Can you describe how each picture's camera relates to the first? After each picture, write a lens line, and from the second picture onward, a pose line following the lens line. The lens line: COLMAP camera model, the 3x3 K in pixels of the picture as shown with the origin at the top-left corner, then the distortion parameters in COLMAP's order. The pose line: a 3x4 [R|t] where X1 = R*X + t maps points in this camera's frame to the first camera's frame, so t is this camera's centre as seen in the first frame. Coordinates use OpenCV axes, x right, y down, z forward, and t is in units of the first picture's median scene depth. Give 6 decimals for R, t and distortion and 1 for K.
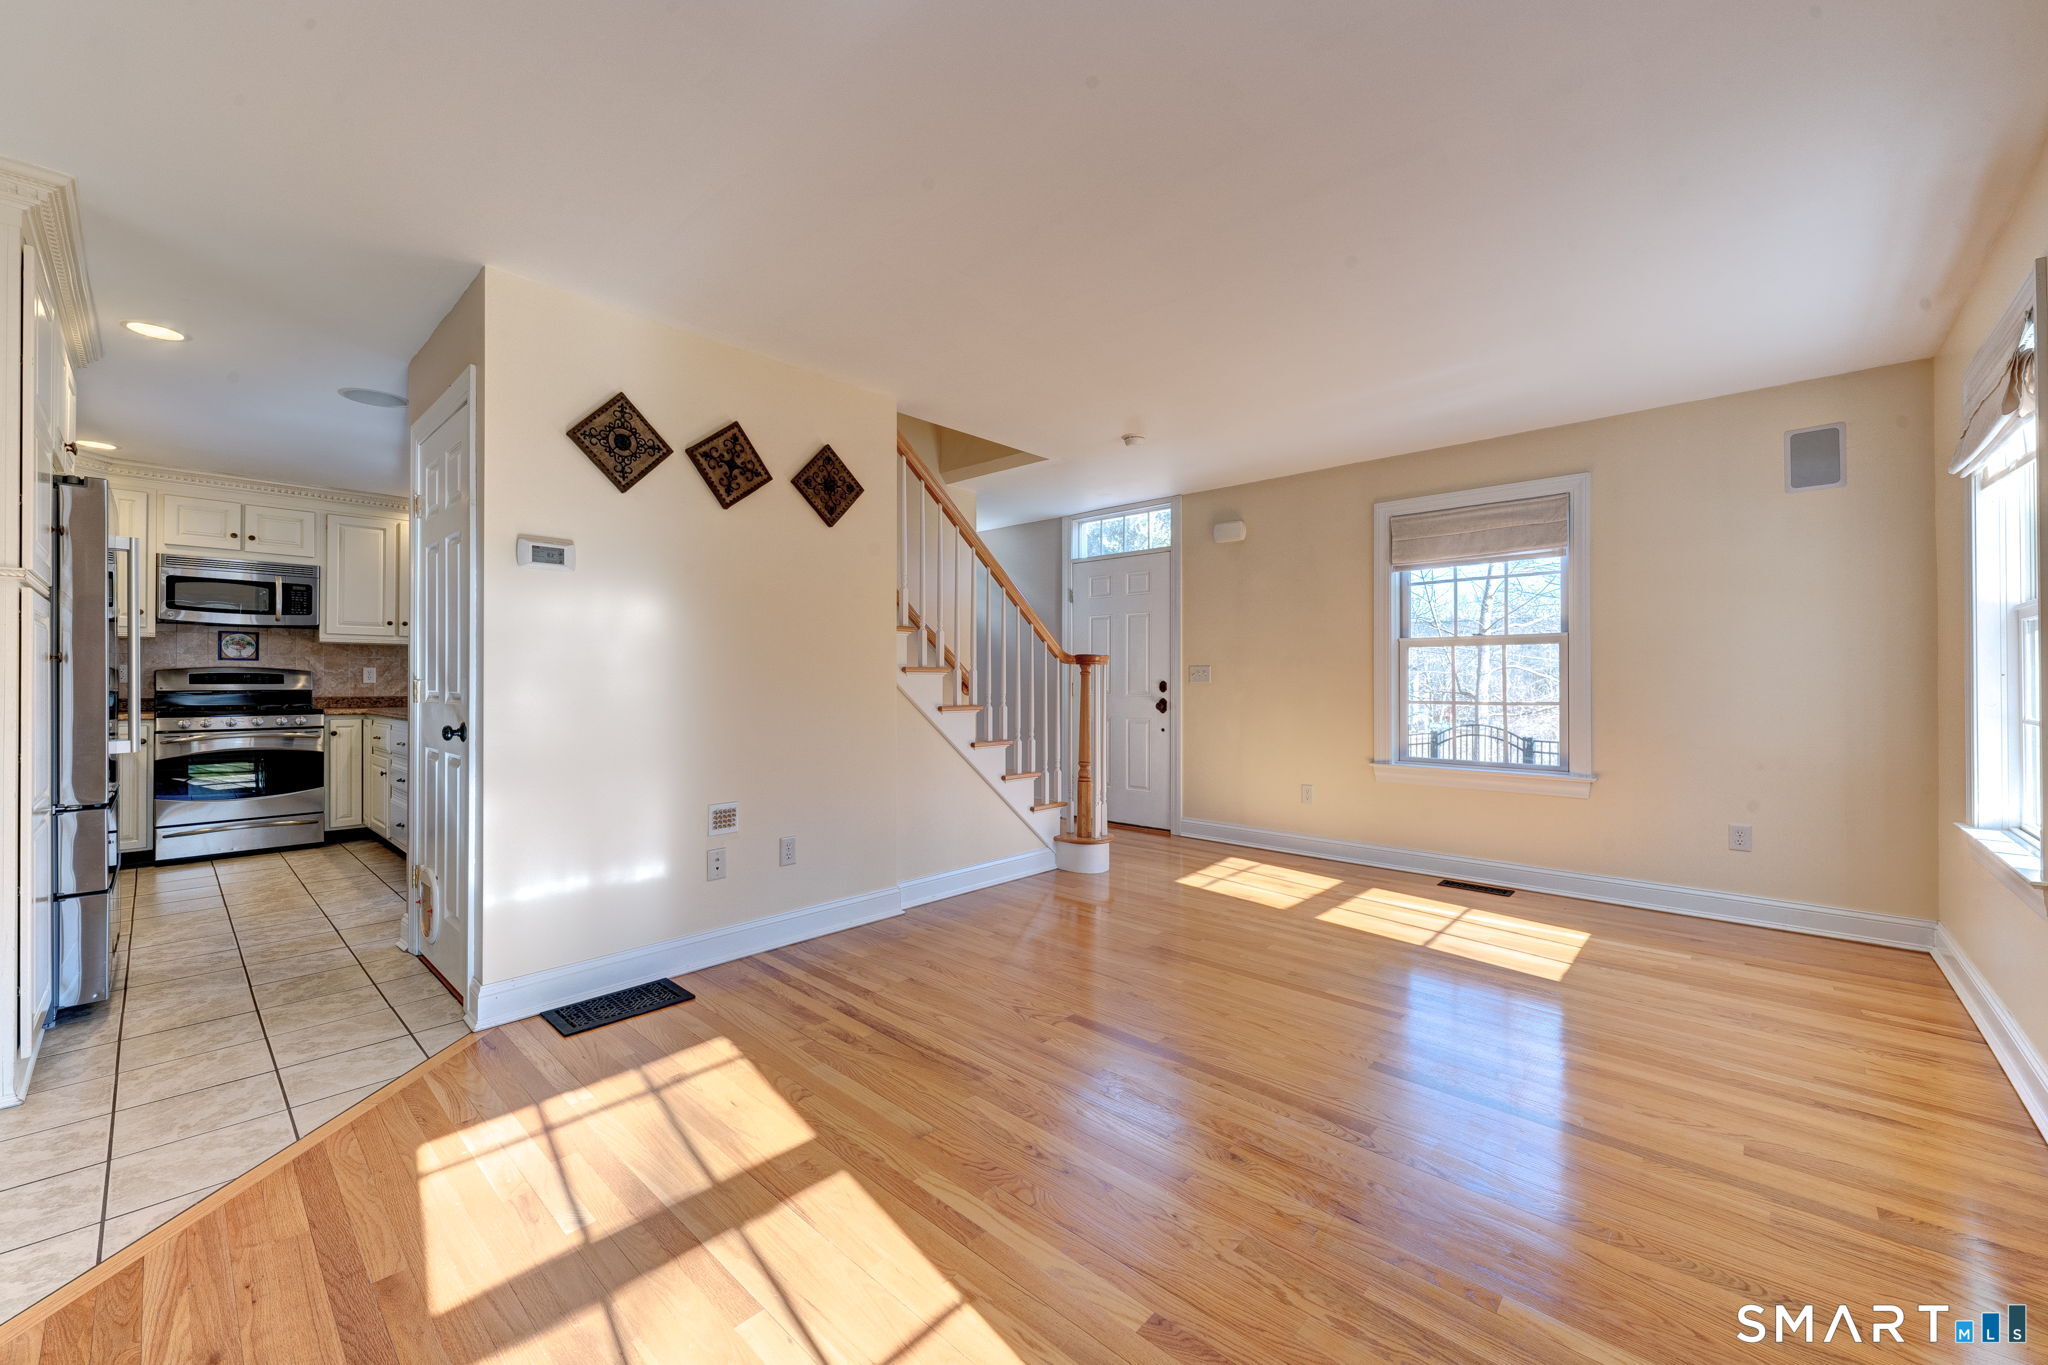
lens RADIAL K [[798.6, 0, 1028.2], [0, 798.6, 678.3], [0, 0, 1]] dist [0.007177, -0.001014]
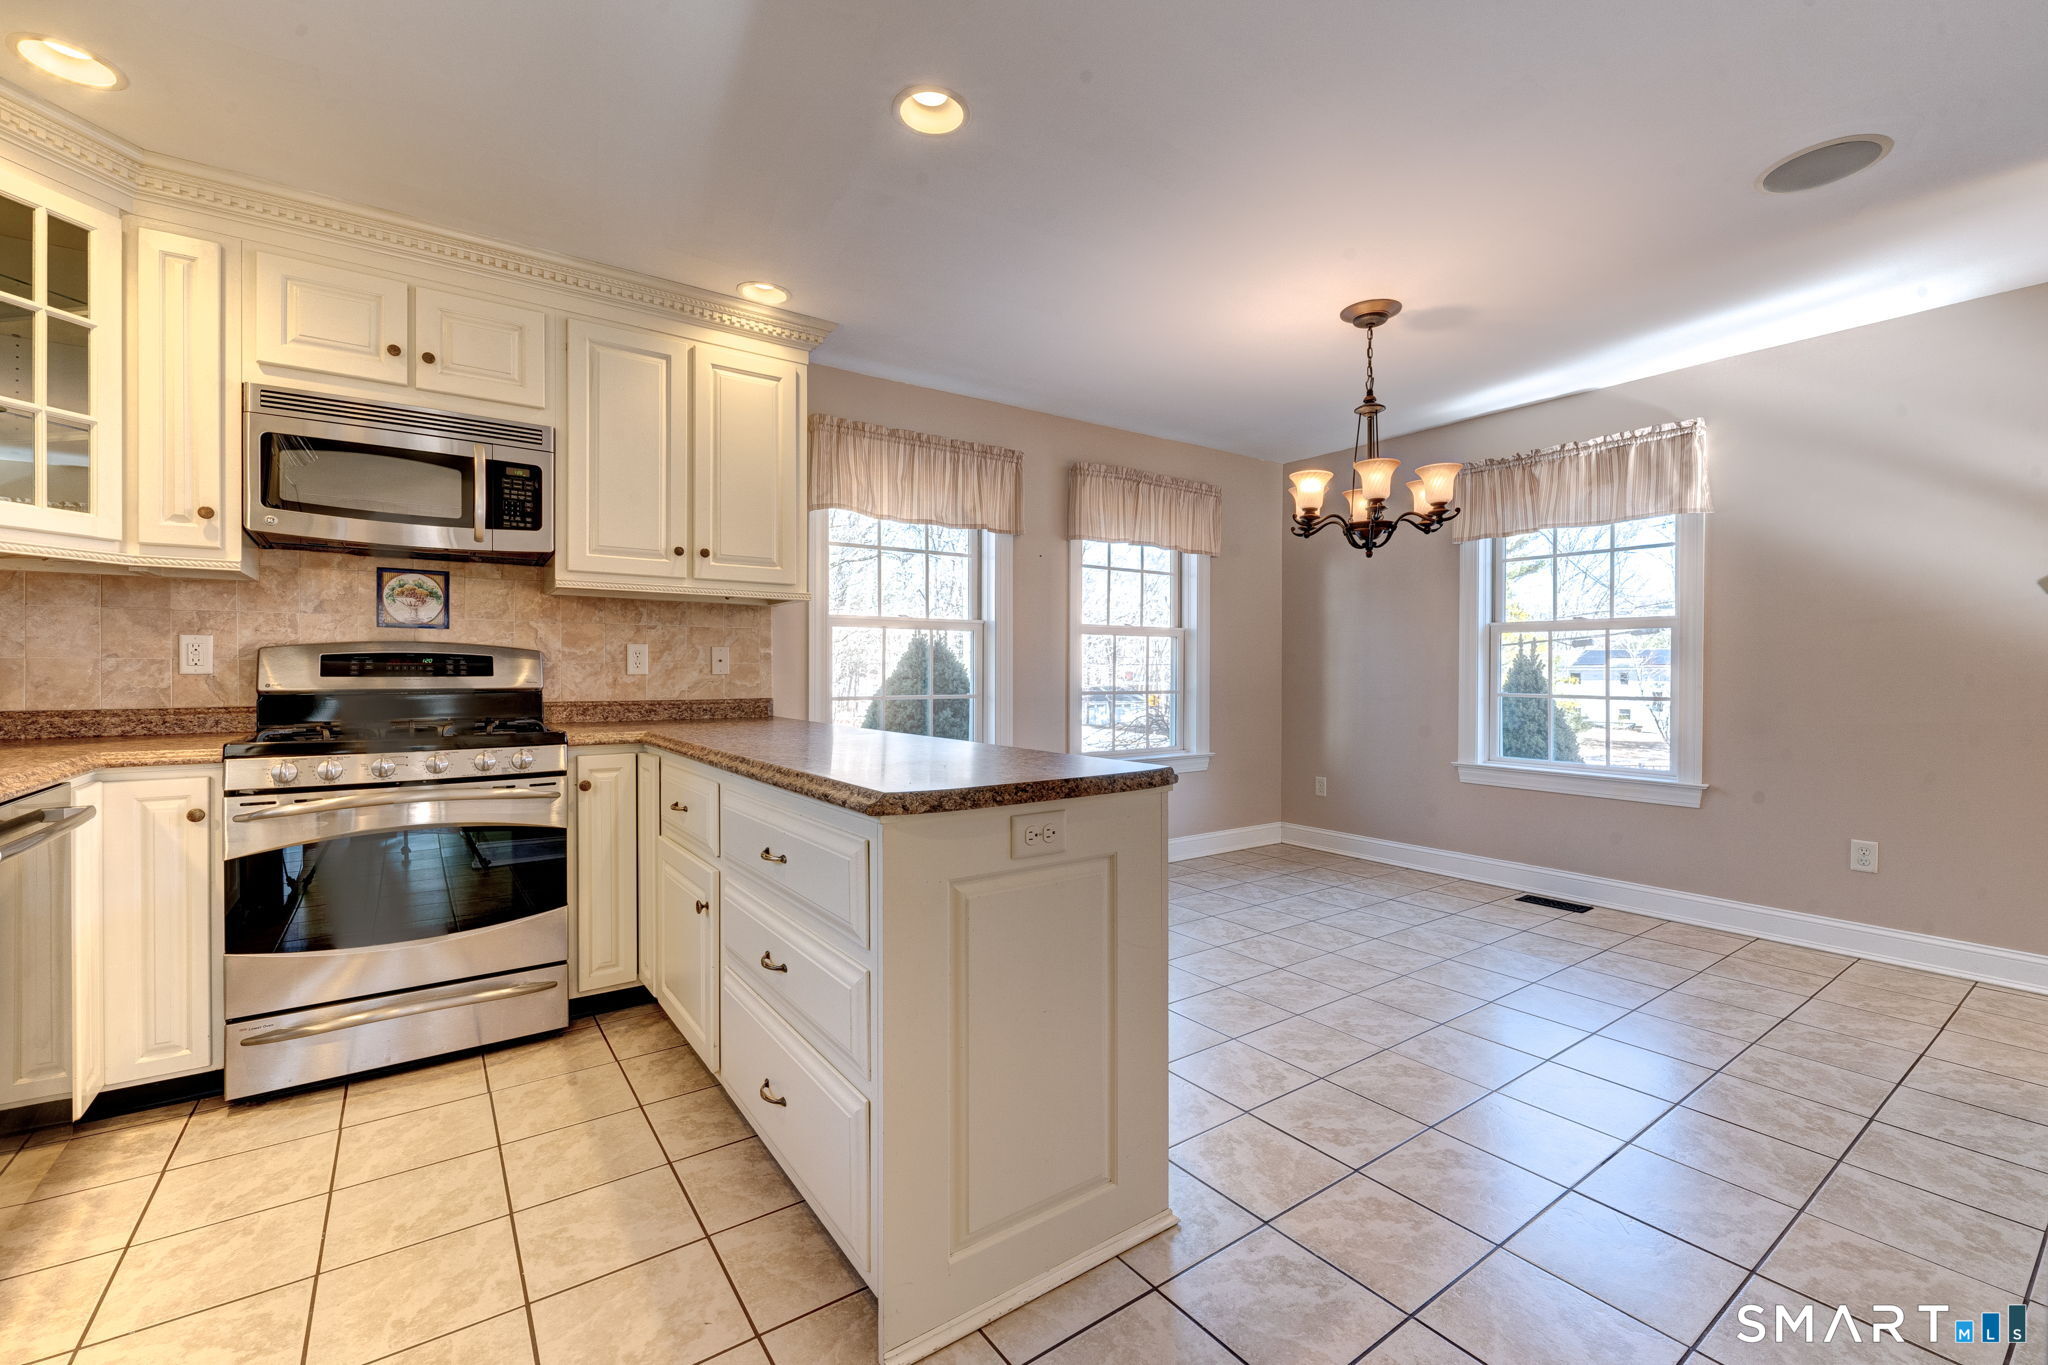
lens RADIAL K [[854.8, 0, 1032.6], [0, 854.8, 677.0], [0, 0, 1]] dist [0.004716, -0.002975]
pose [[0.978891, 0.002358, -0.204372, -0.512627], [-0.000116, 0.999940, 0.010979, 0.001662], [0.204385, -0.010724, 0.978832, 0.572386]]
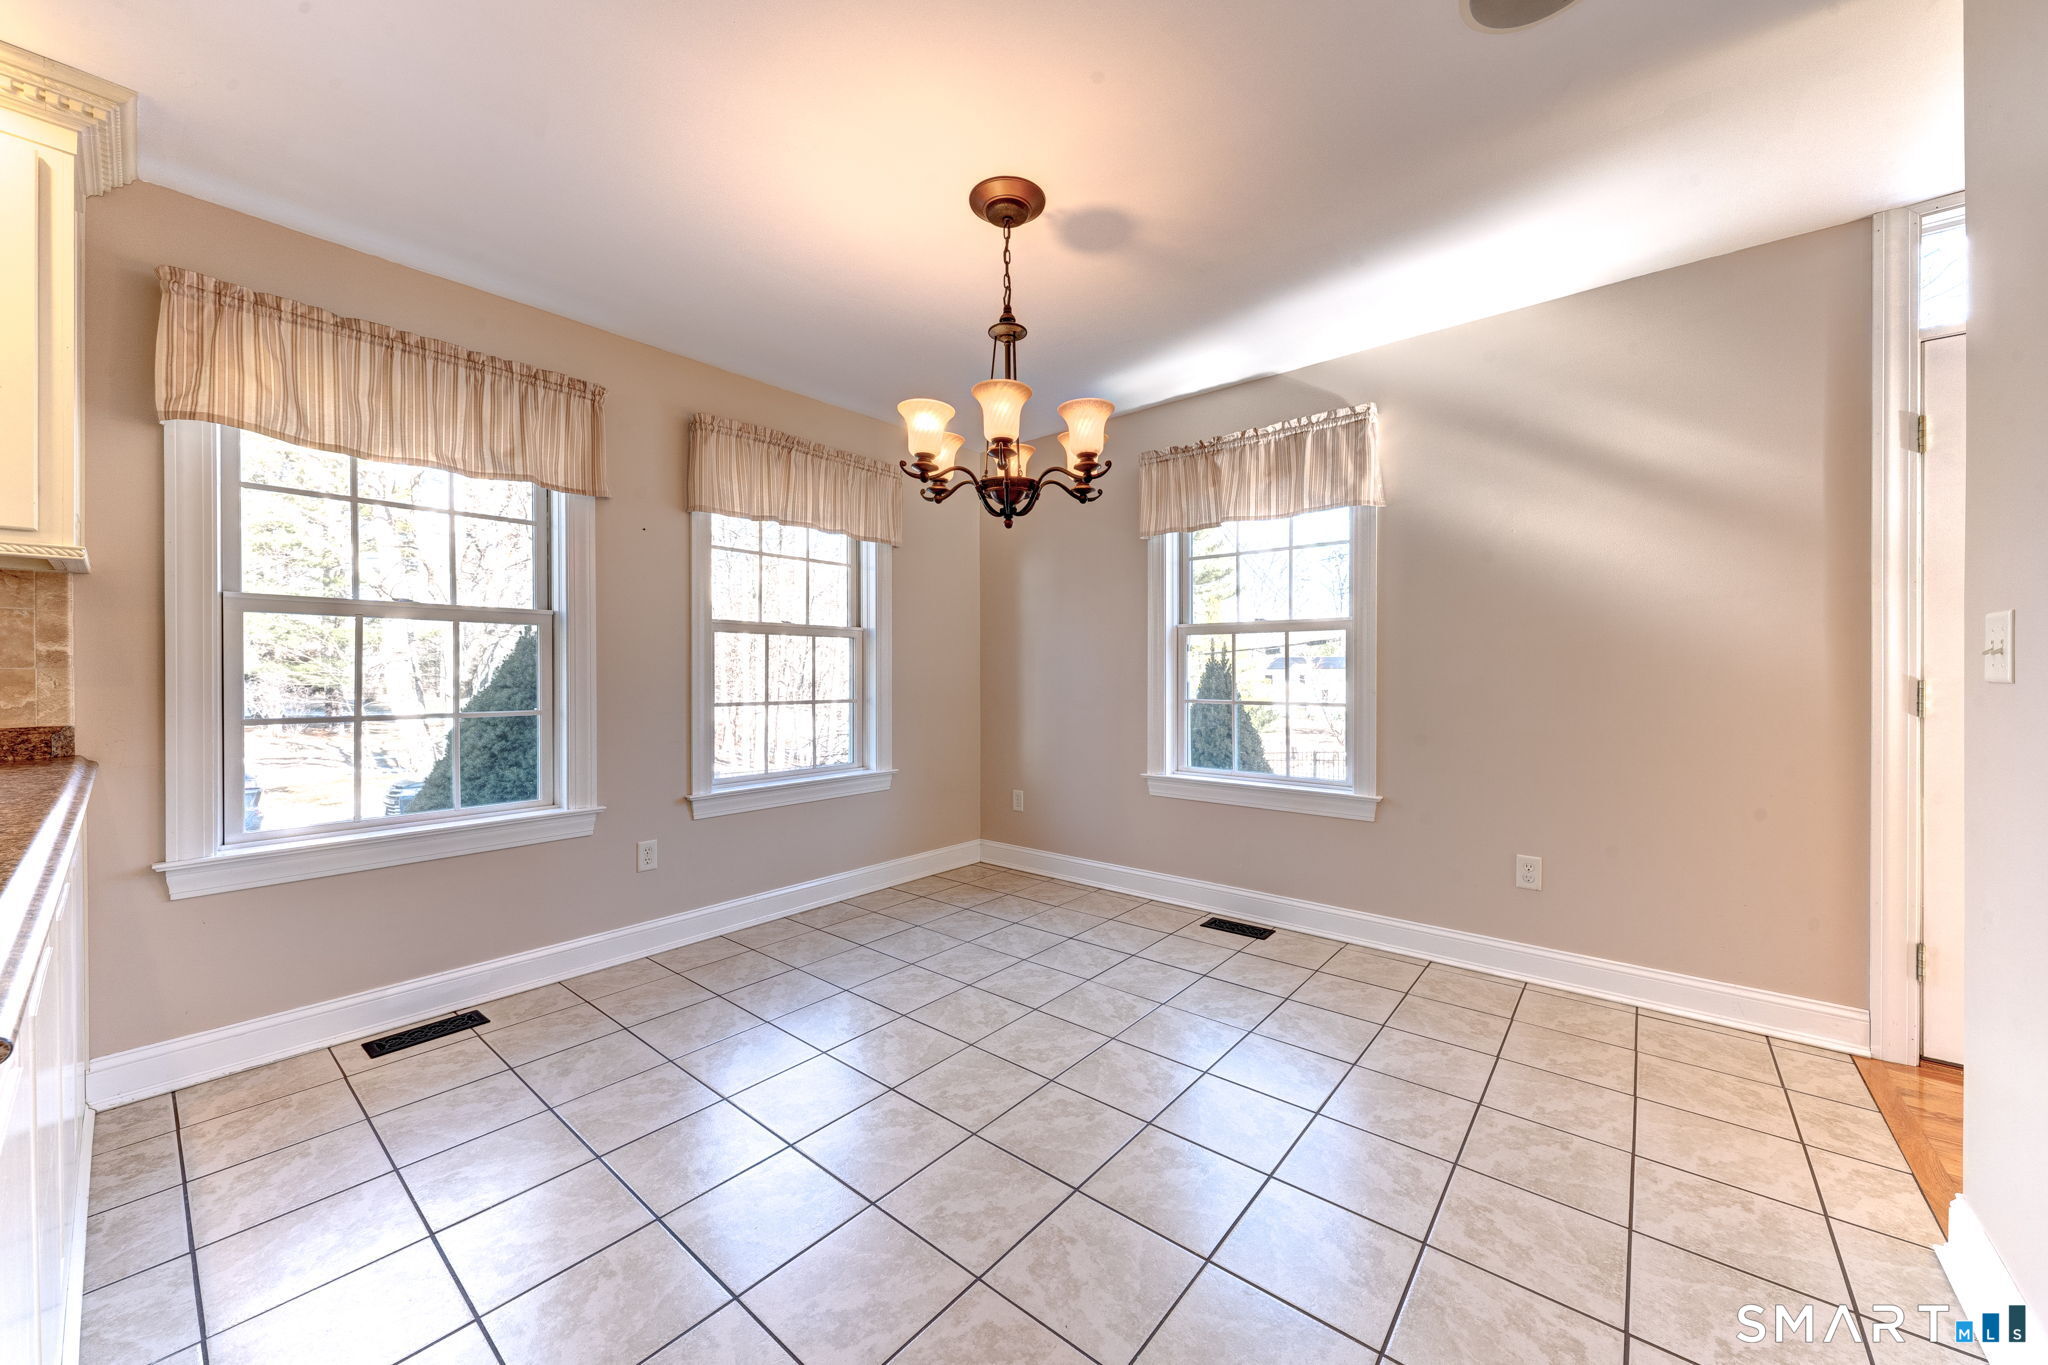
lens RADIAL K [[740.4, 0, 1034.2], [0, 740.4, 677.7], [0, 0, 1]] dist [0.007372, -0.000725]
pose [[0.998674, -0.002736, 0.051415, -0.415157], [0.002387, 0.999974, 0.006861, 0.001565], [-0.051432, -0.006729, 0.998654, 0.804647]]
